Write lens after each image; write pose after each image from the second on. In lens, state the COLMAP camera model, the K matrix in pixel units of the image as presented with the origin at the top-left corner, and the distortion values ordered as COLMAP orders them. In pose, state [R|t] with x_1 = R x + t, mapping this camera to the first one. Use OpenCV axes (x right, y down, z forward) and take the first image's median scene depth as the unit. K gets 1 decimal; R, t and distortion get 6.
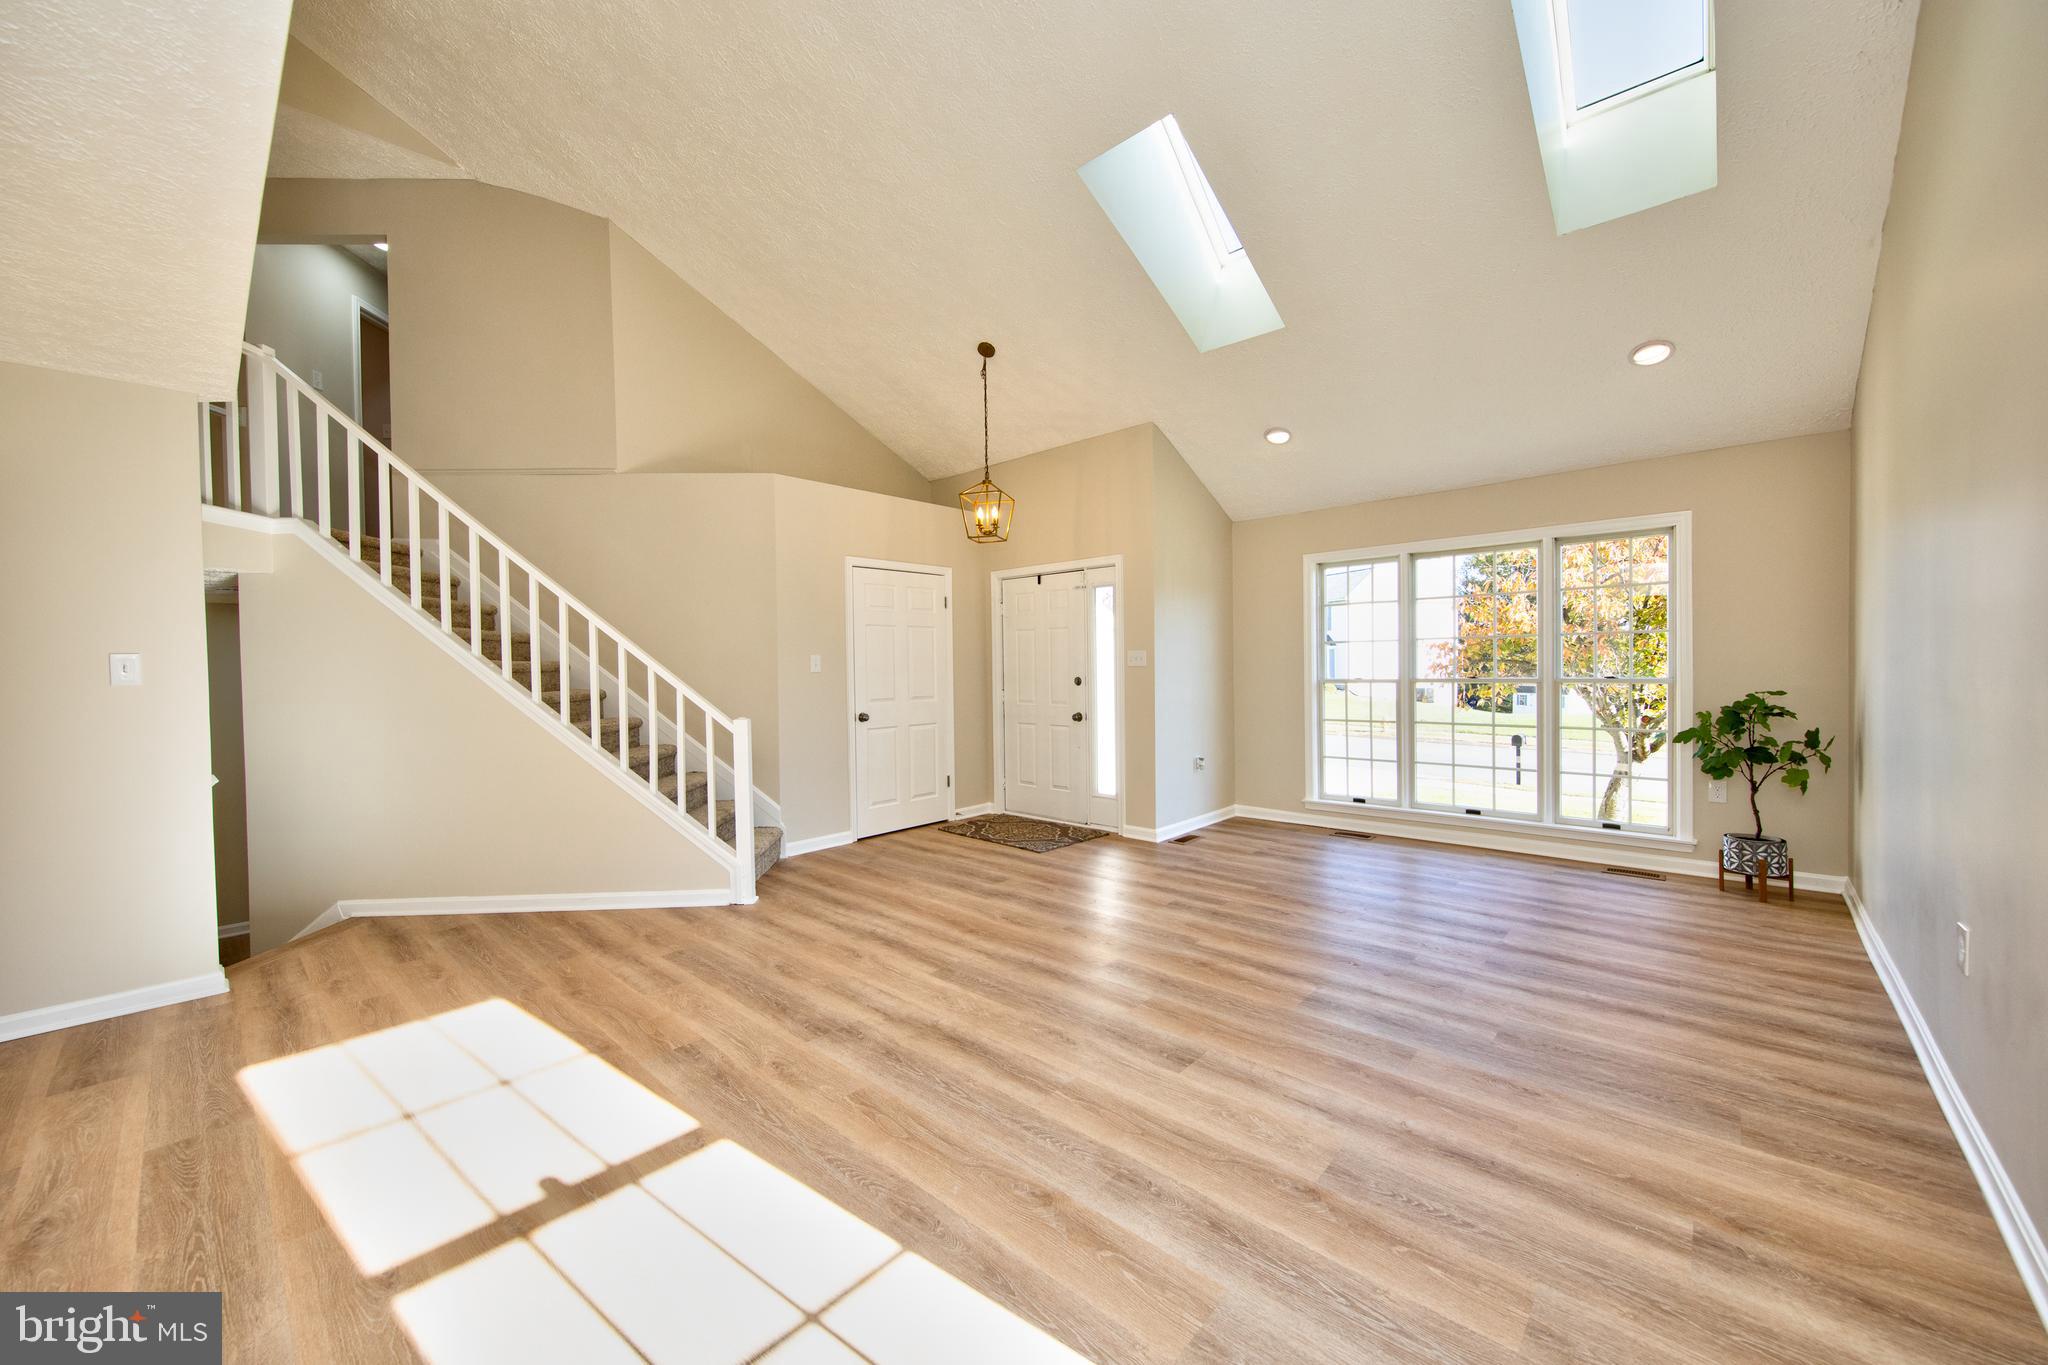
lens RADIAL K [[766.9, 0, 1004.4], [0, 766.9, 678.3], [0, 0, 1]] dist [0.001664, -0.000900]
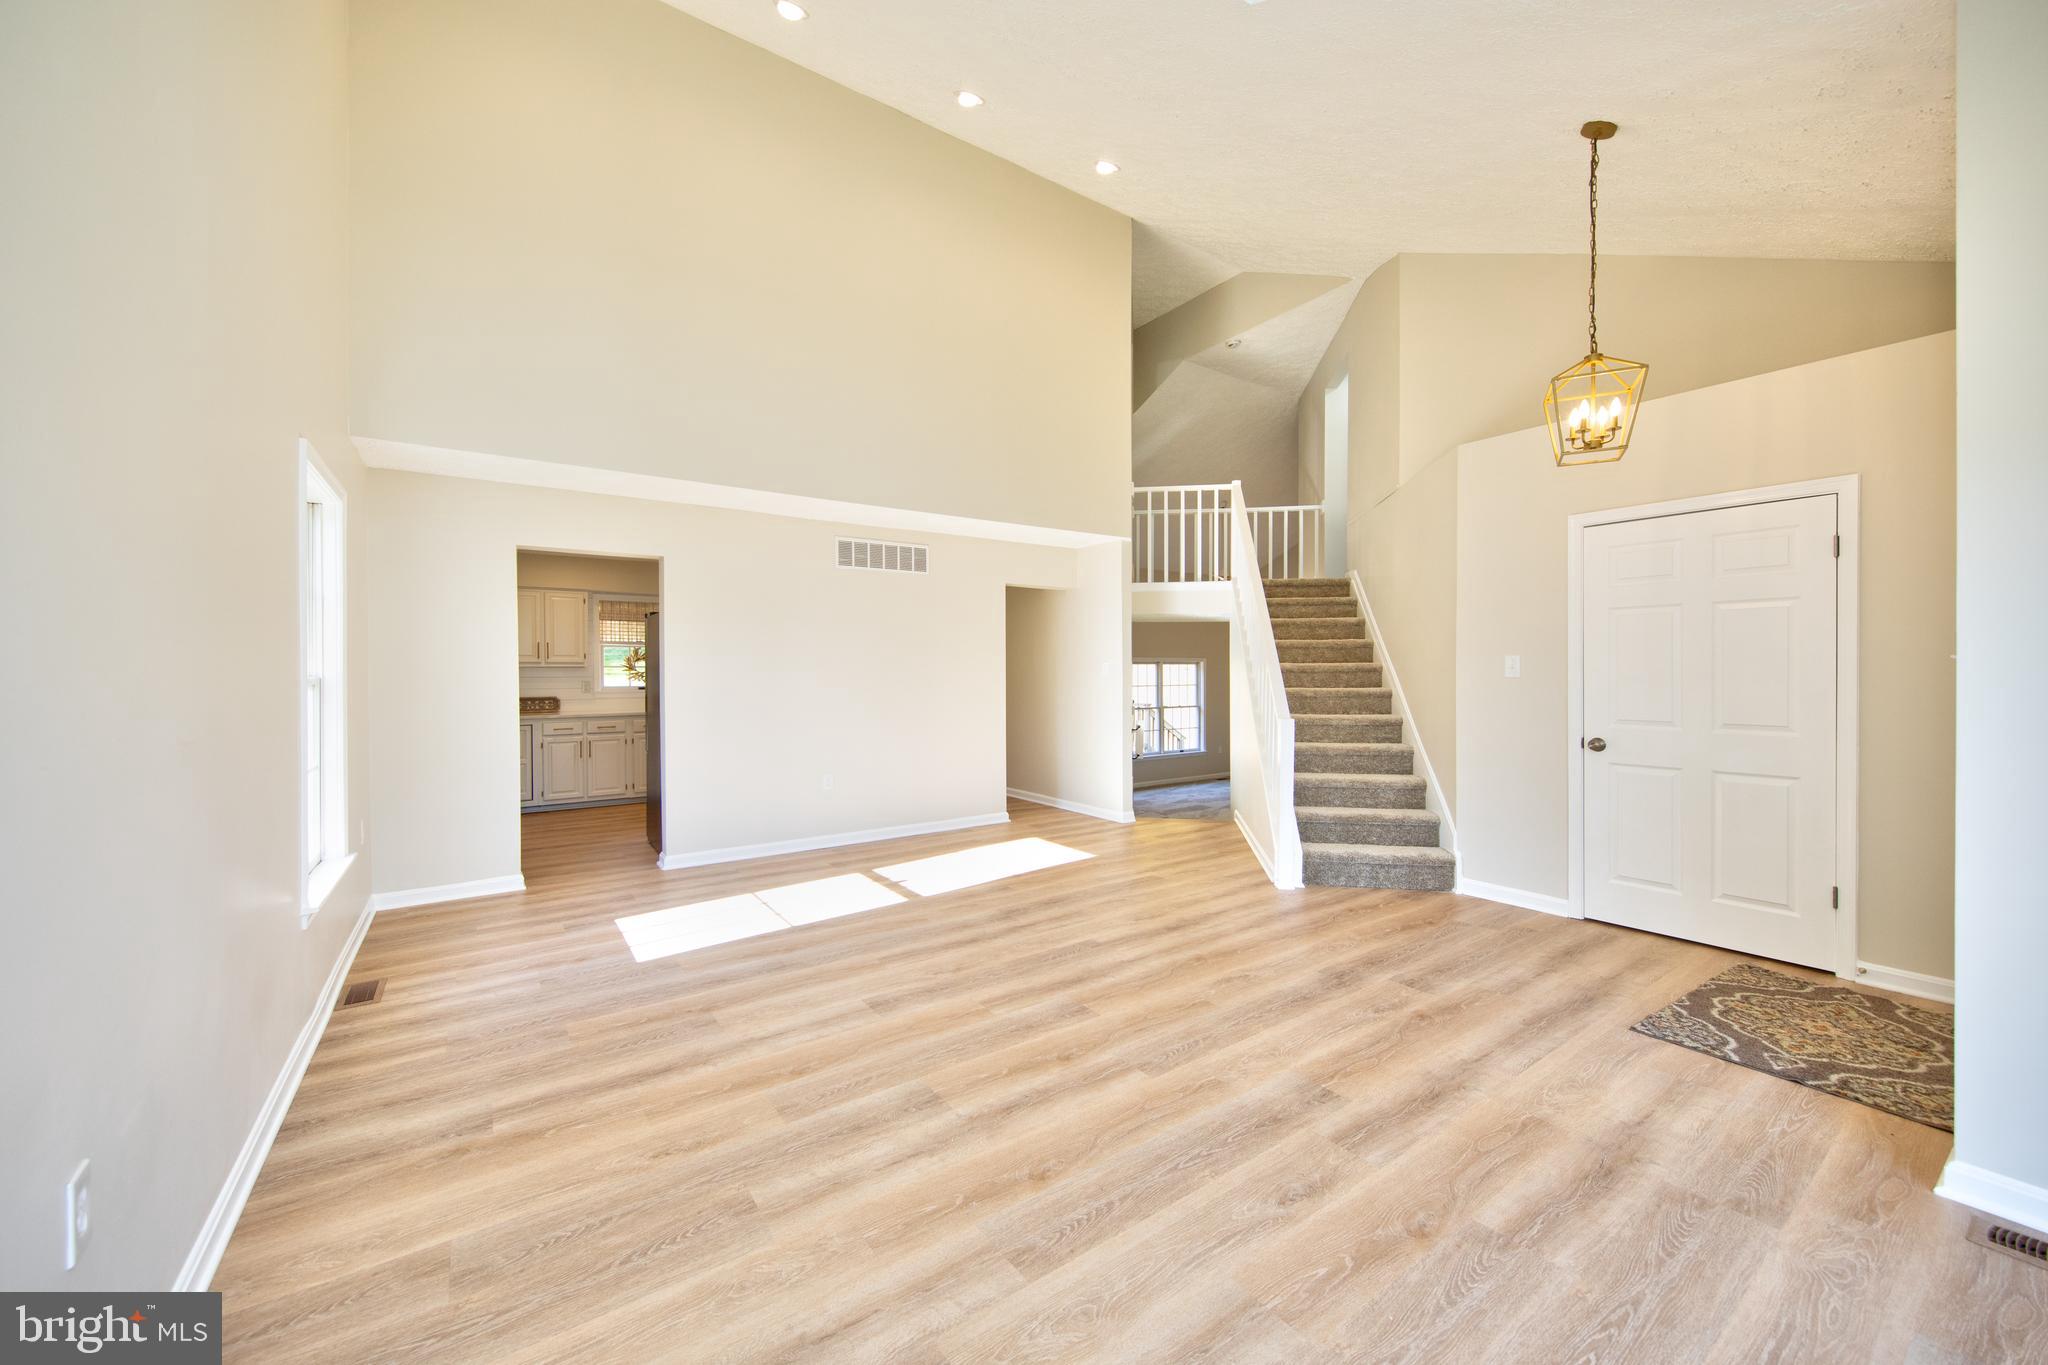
lens RADIAL K [[766.9, 0, 1015.4], [0, 766.9, 669.9], [0, 0, 1]] dist [0.001664, -0.000900]
pose [[-0.206120, 0.016609, -0.978386, 1.077196], [-0.014136, 0.999701, 0.019949, -0.039167], [0.978425, 0.017942, -0.205823, 1.157151]]
